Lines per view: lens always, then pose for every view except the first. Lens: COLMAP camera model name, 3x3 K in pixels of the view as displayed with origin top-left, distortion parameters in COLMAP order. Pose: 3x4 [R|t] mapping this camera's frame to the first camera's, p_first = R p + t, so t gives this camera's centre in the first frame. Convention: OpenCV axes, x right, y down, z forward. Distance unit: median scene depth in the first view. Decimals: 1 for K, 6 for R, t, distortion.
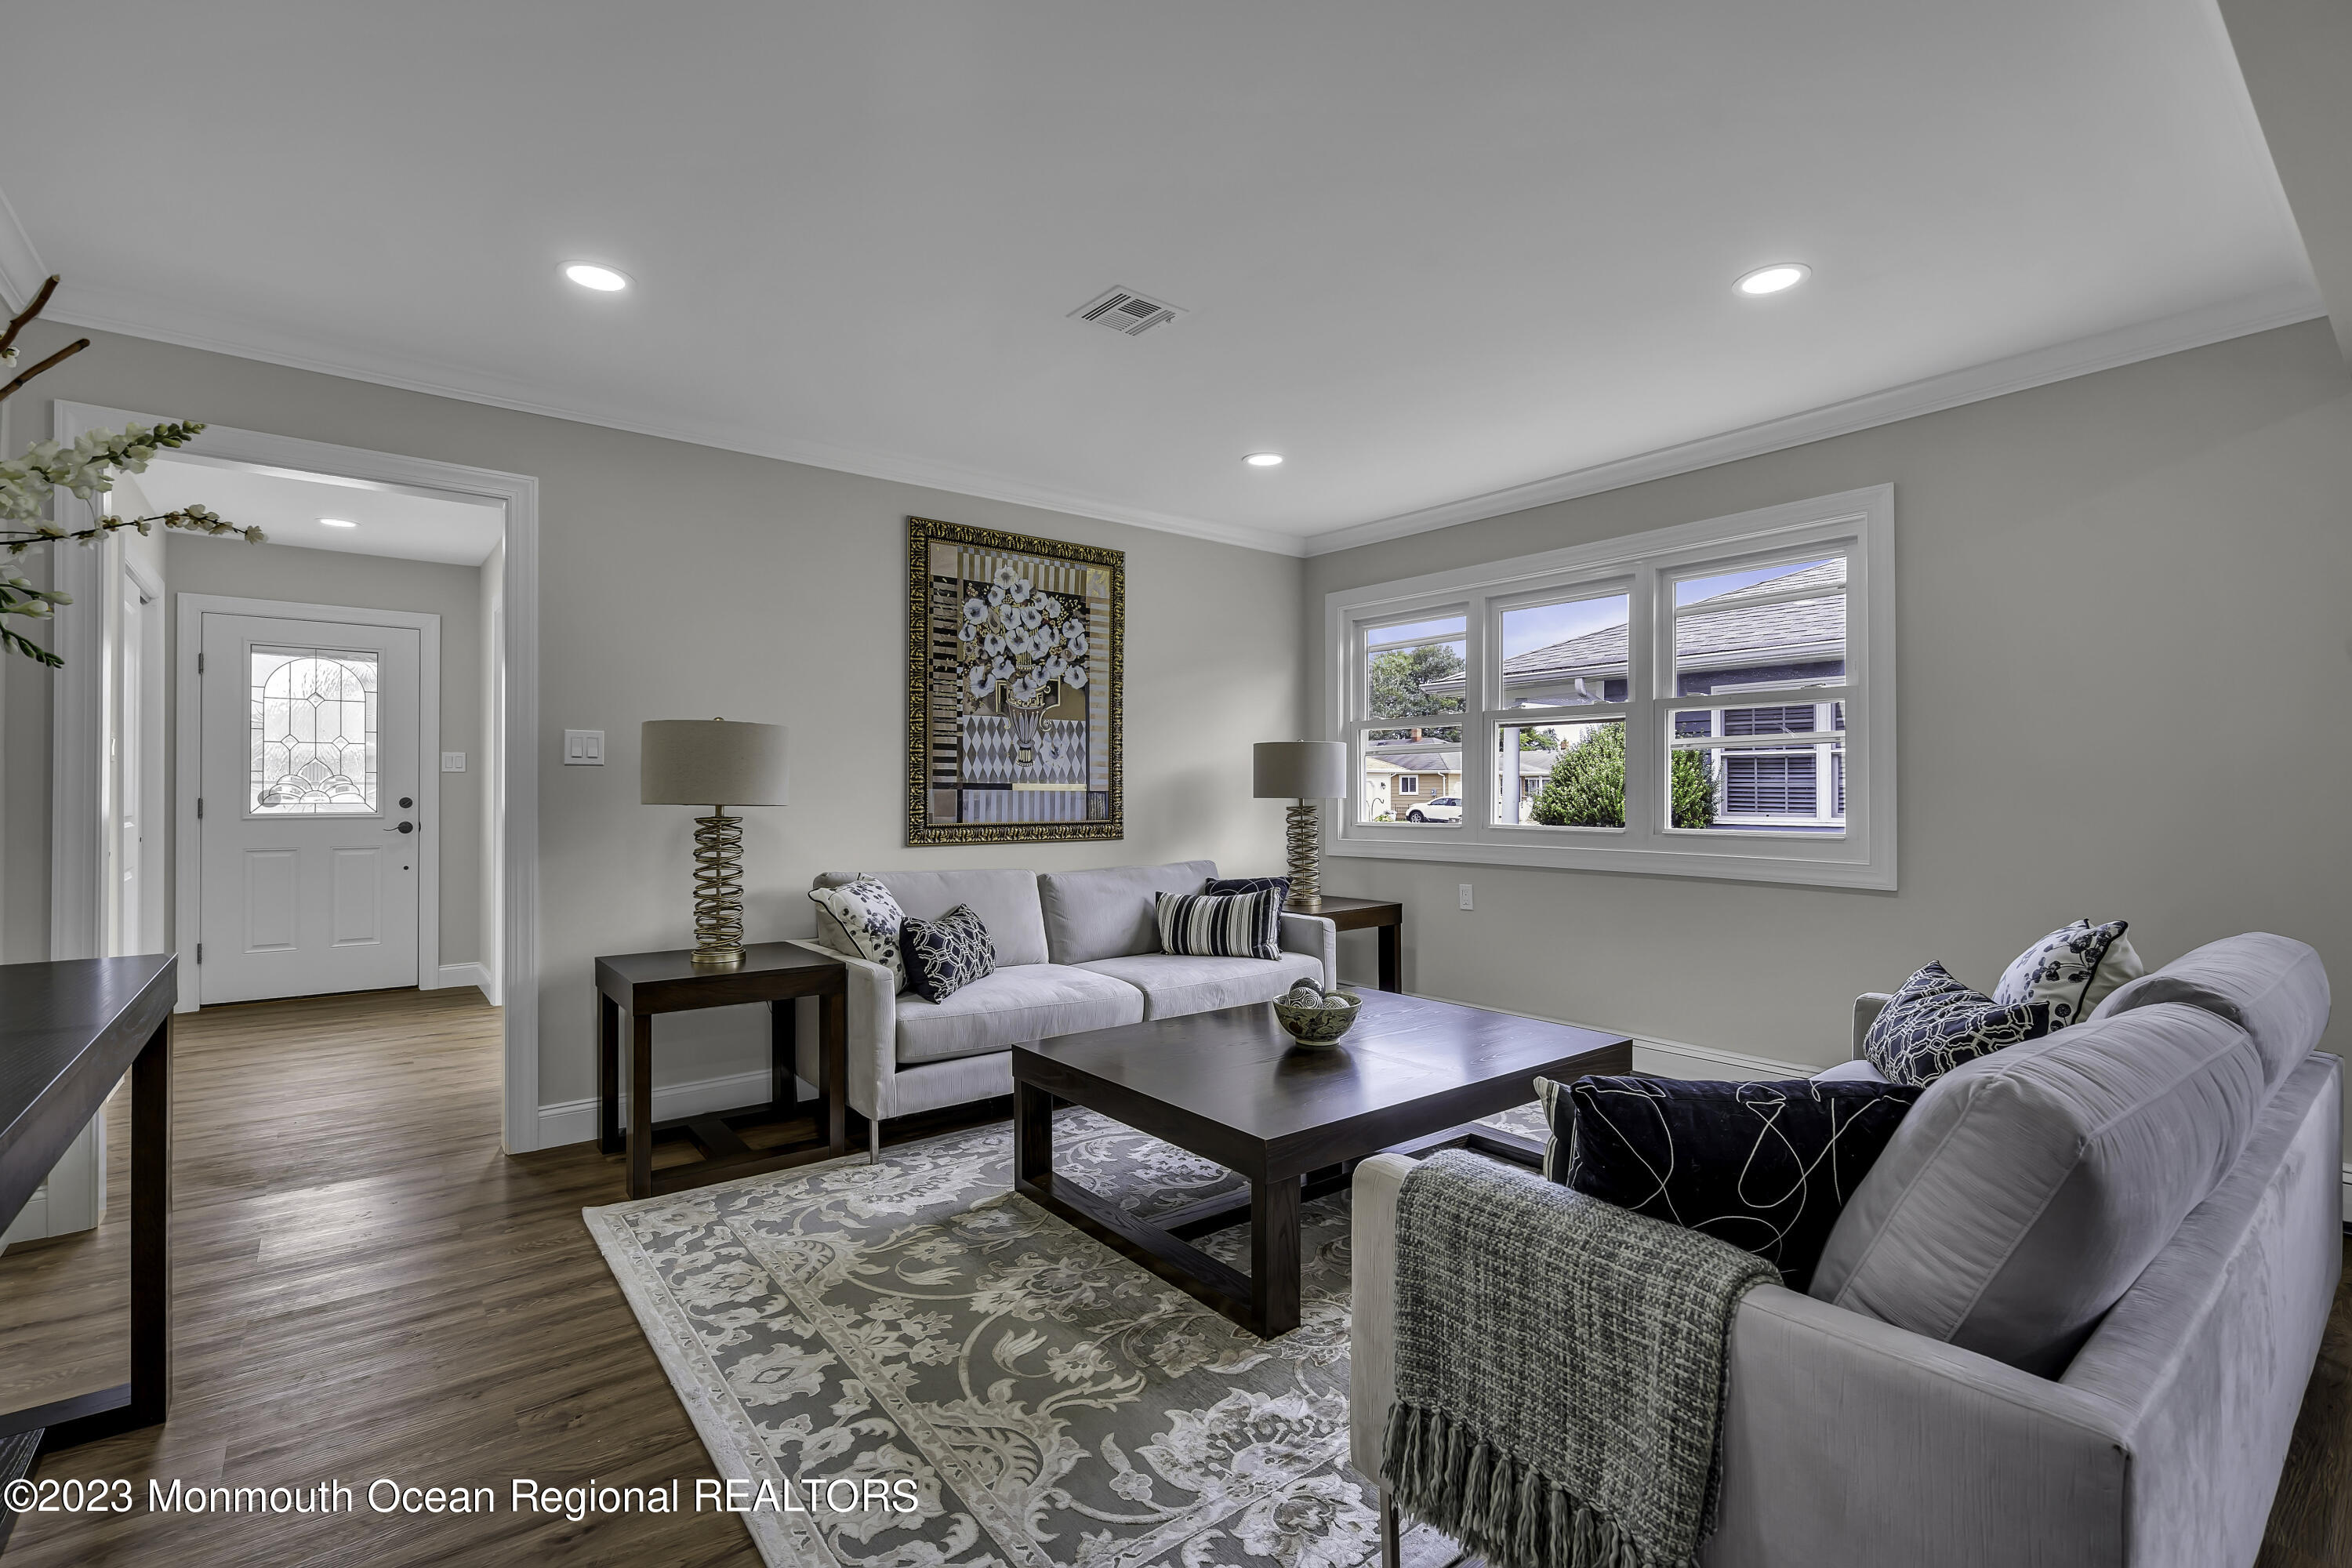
lens RADIAL K [[1066.9, 0, 1182.6], [0, 1066.9, 784.8], [0, 0, 1]] dist [-0.004527, 0.000574]
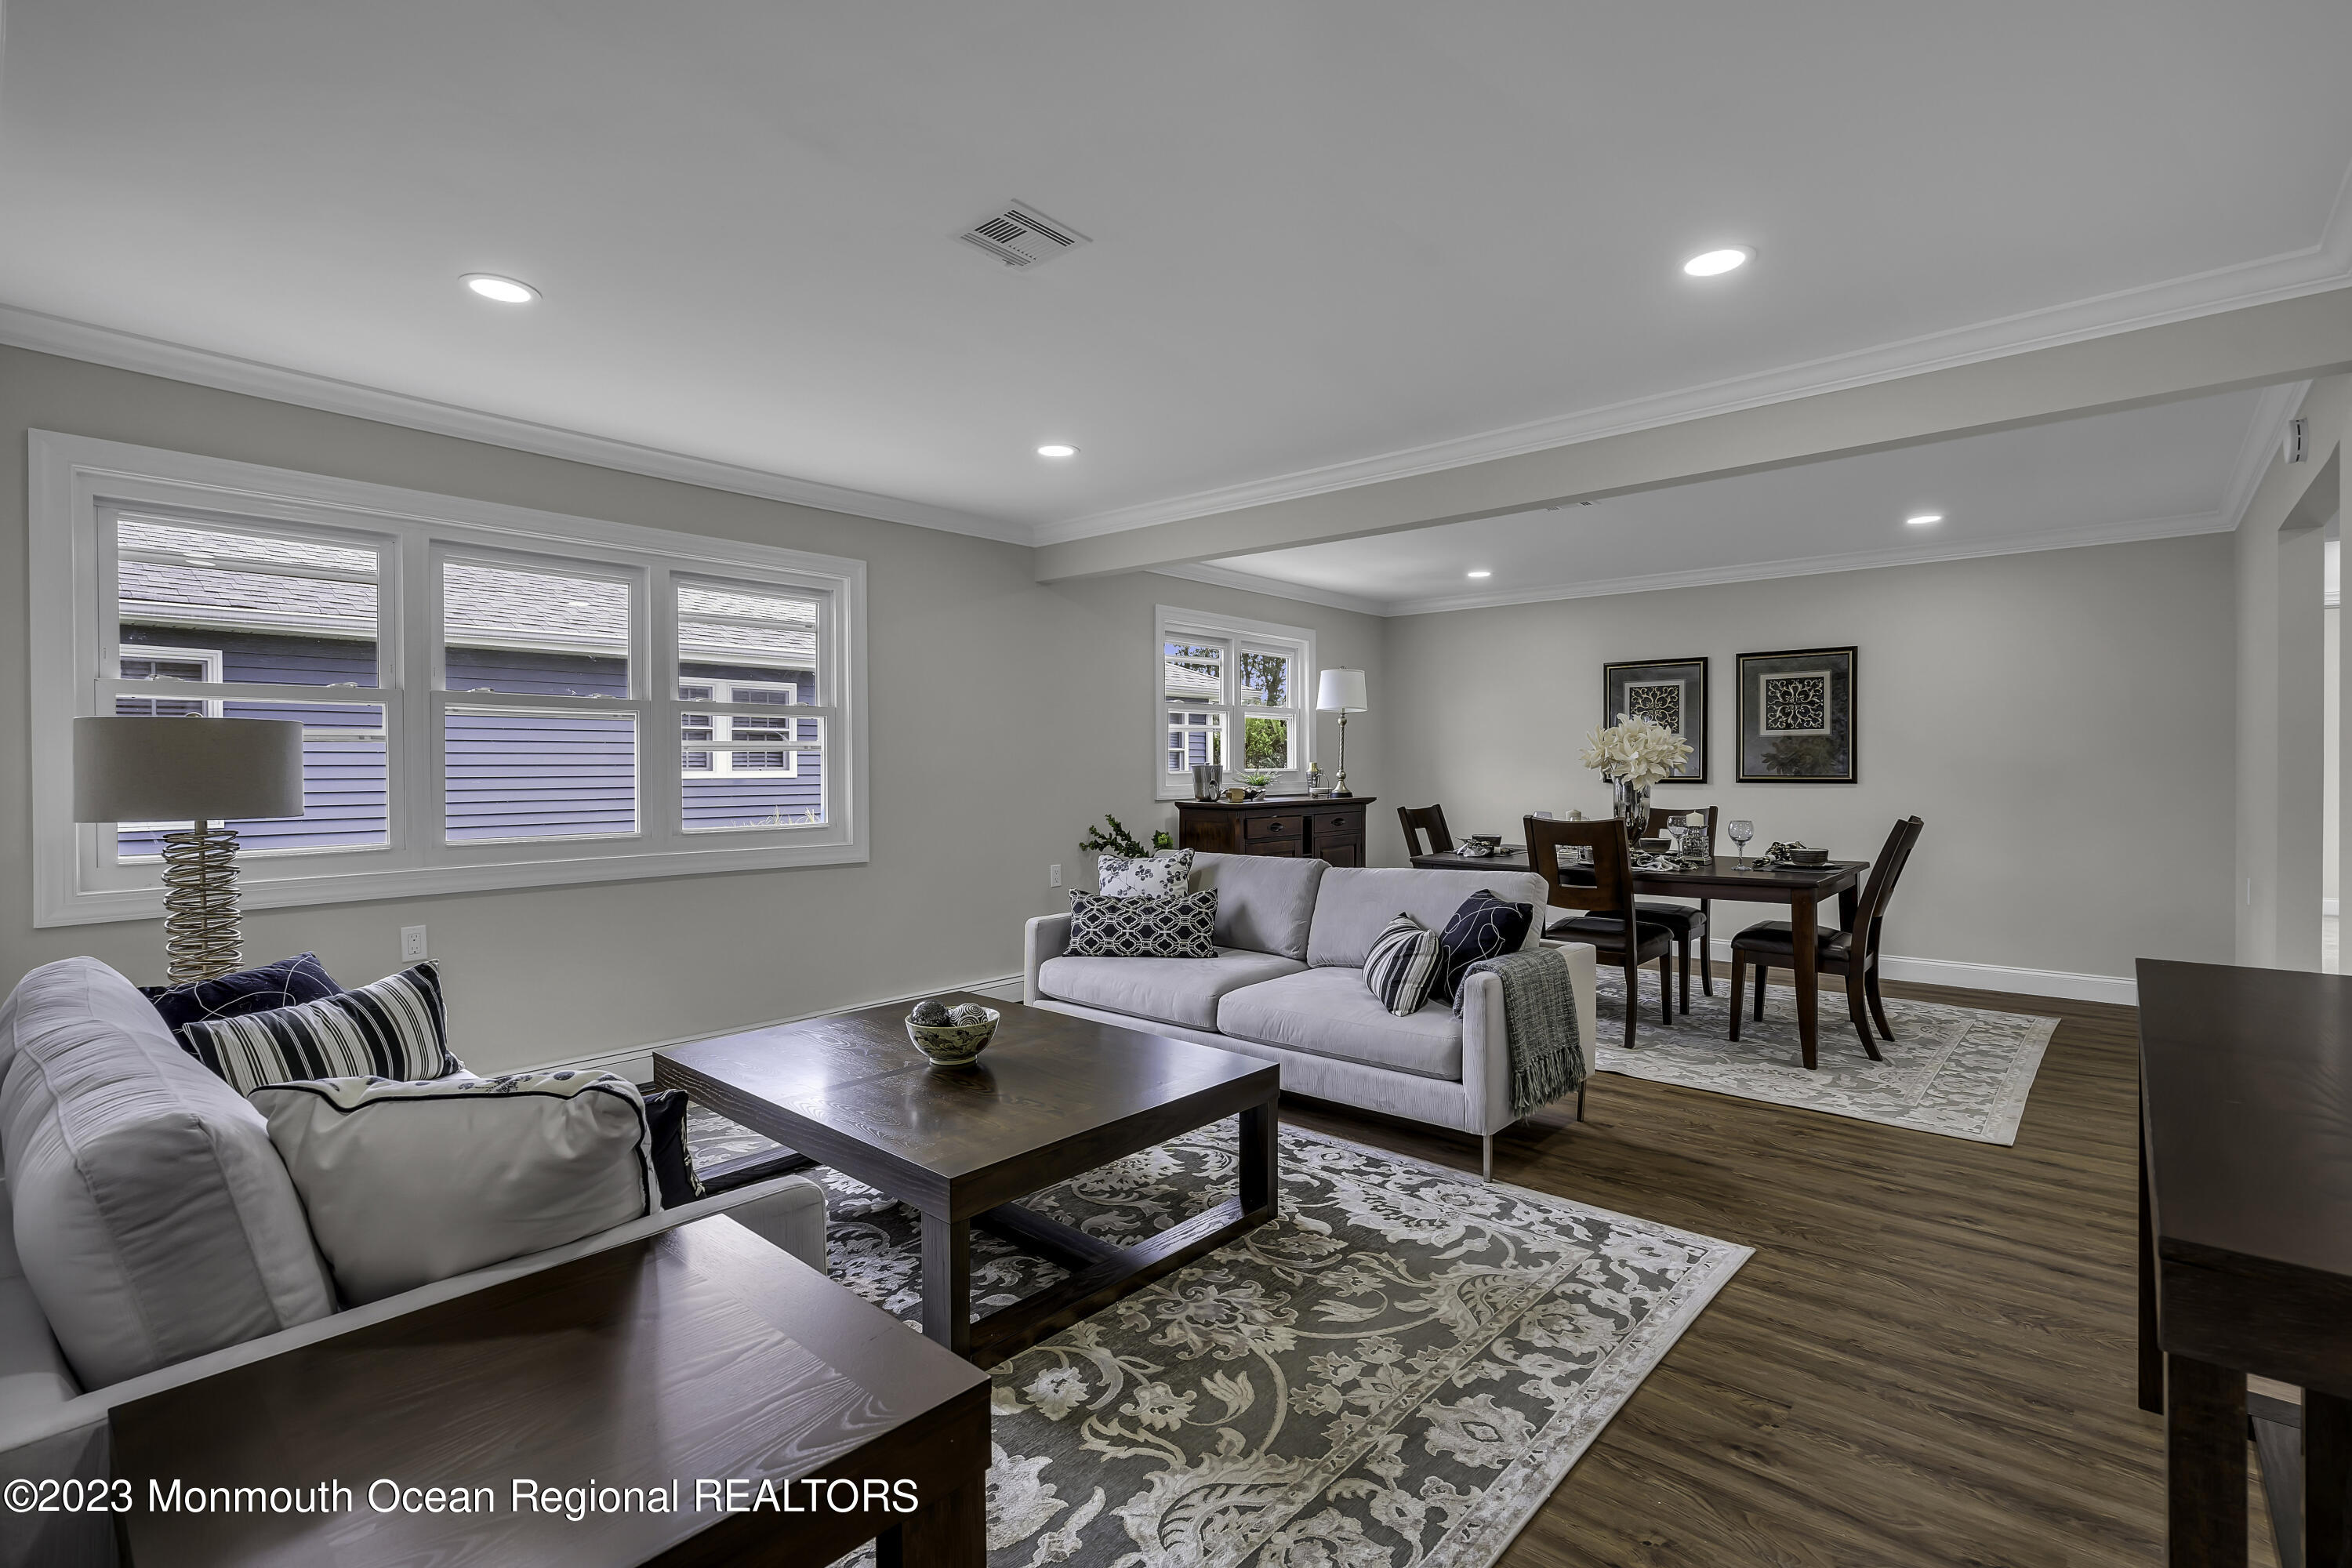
lens RADIAL K [[1066.9, 0, 1186.7], [0, 1066.9, 772.1], [0, 0, 1]] dist [-0.004527, 0.000574]
pose [[-0.178608, -0.000814, 0.983920, -0.595673], [0.002225, 0.999997, 0.001231, -0.012446], [-0.983918, 0.002409, -0.178605, 0.673122]]
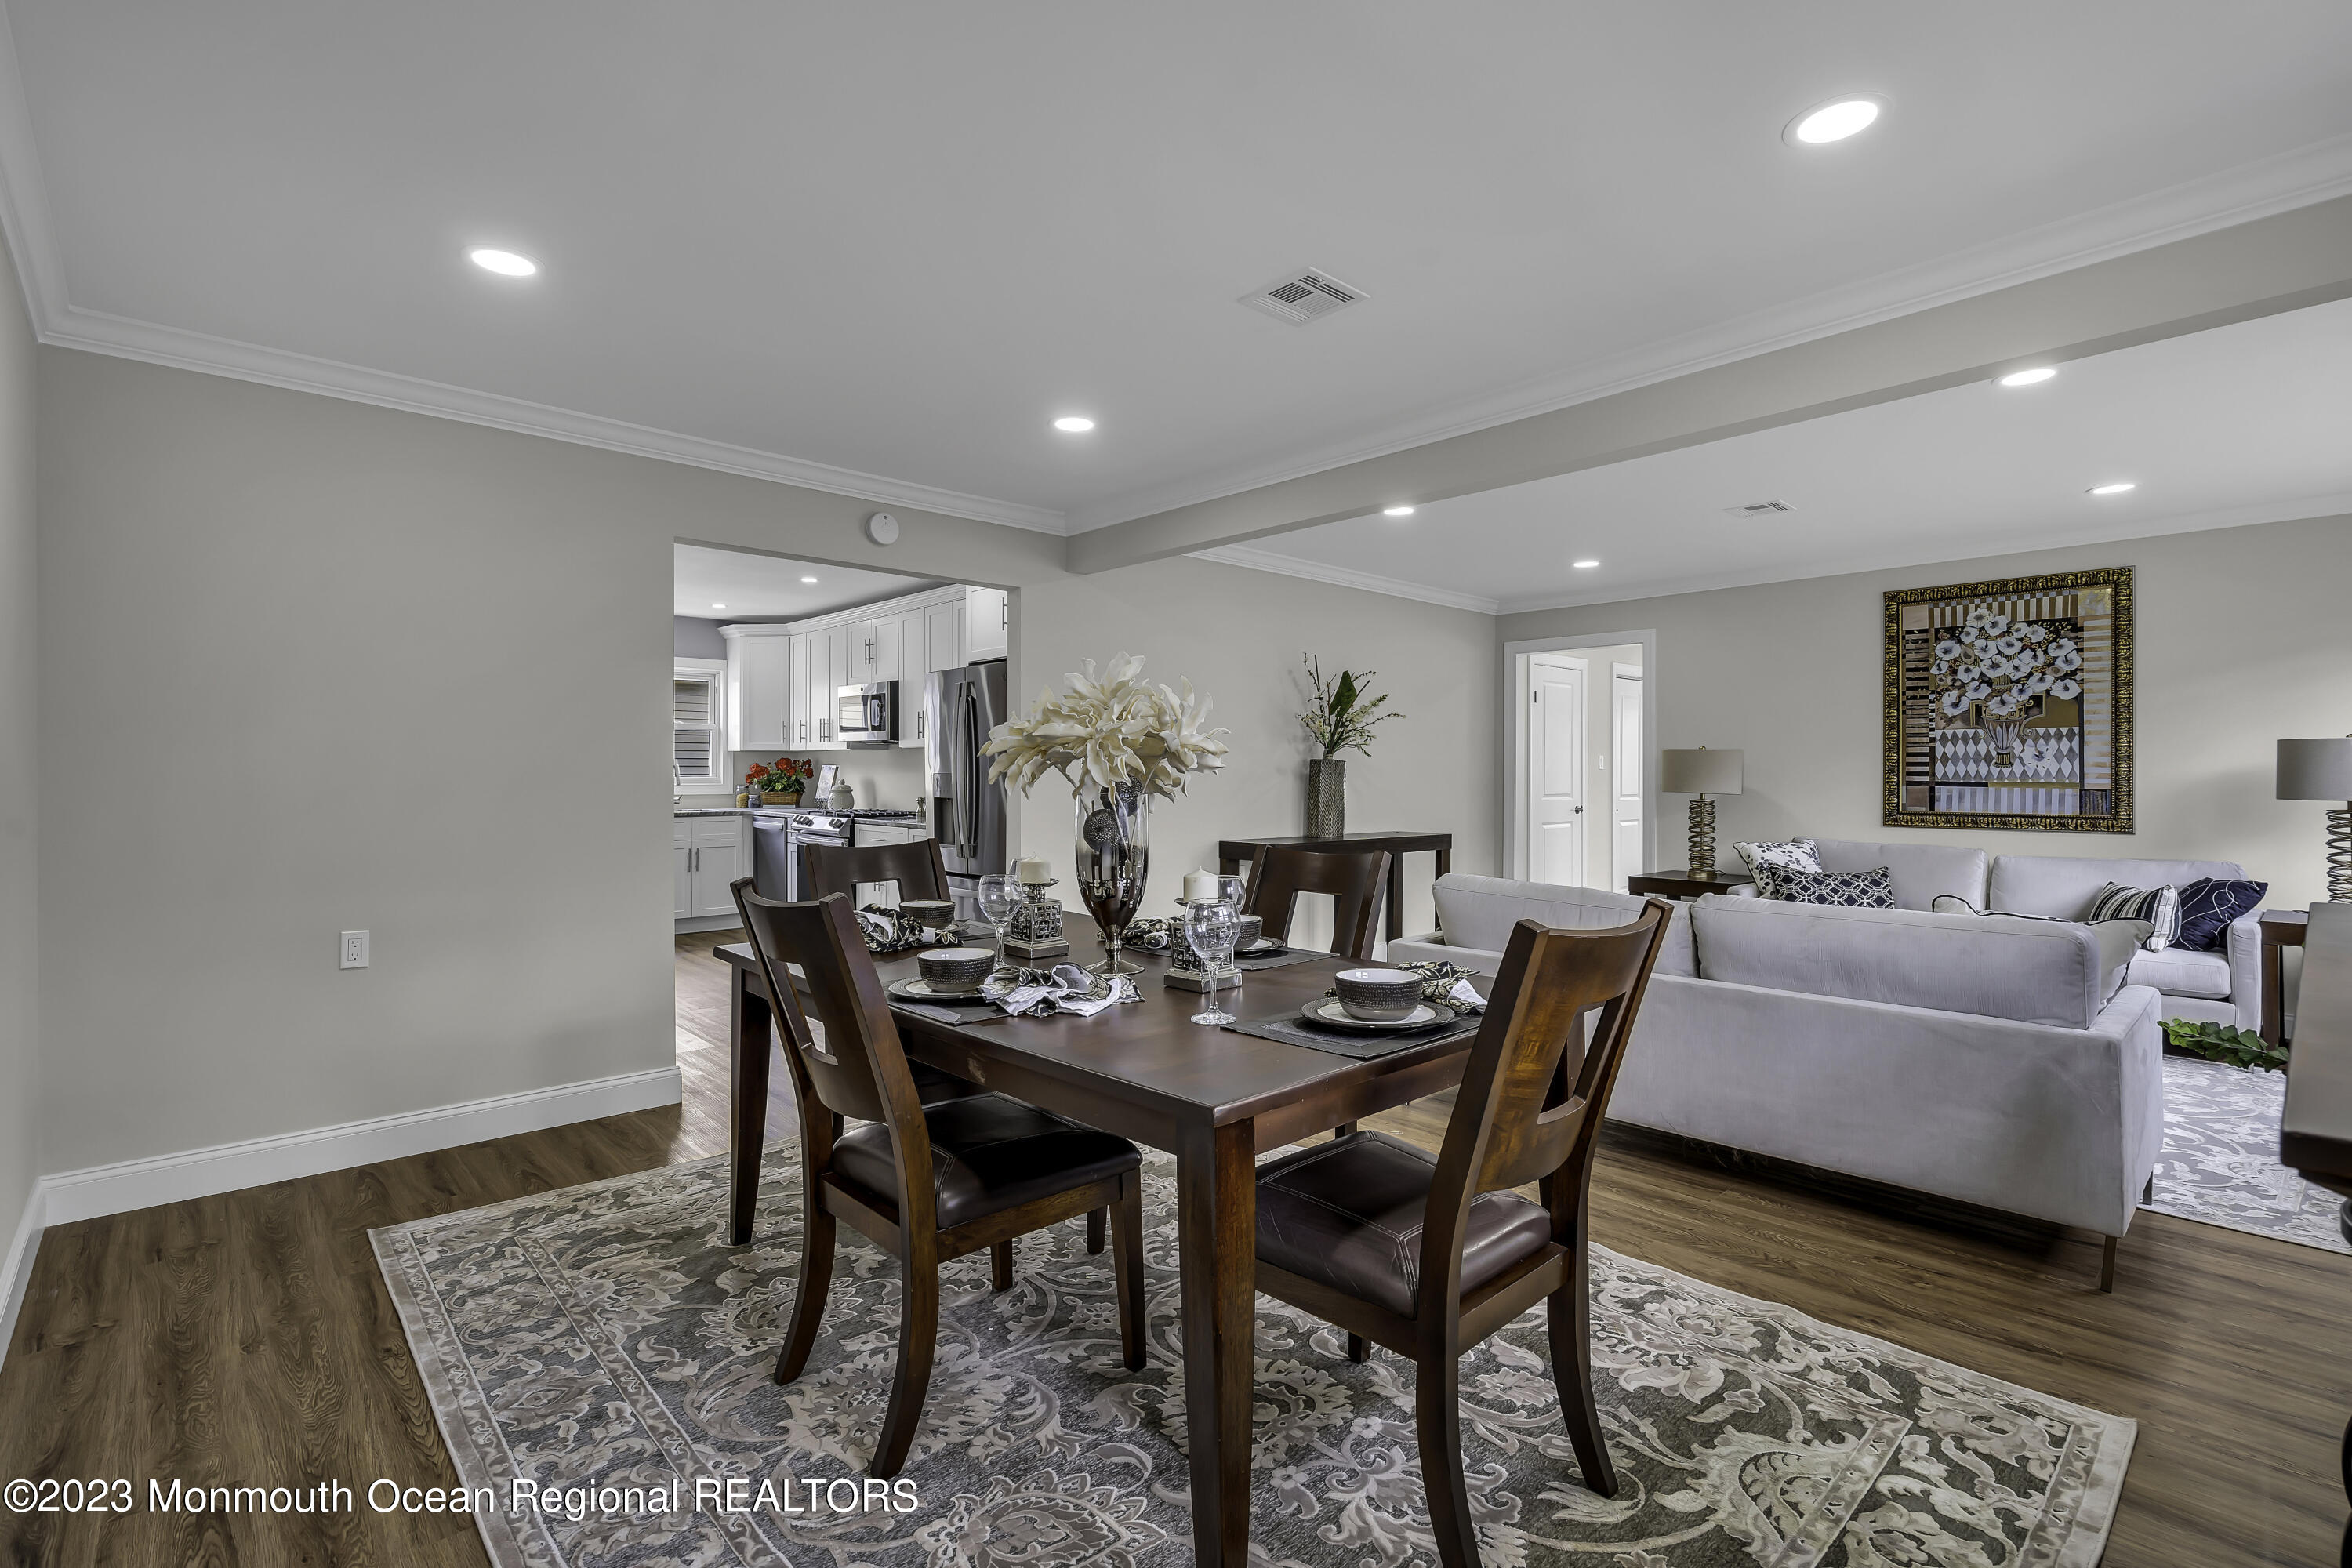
lens RADIAL K [[1066.9, 0, 1161.8], [0, 1066.9, 772.3], [0, 0, 1]] dist [-0.004527, 0.000574]
pose [[0.069347, 0.000360, -0.997593, 1.041865], [0.001829, 0.999998, 0.000488, -0.015219], [0.997591, -0.001858, 0.069347, -0.051309]]
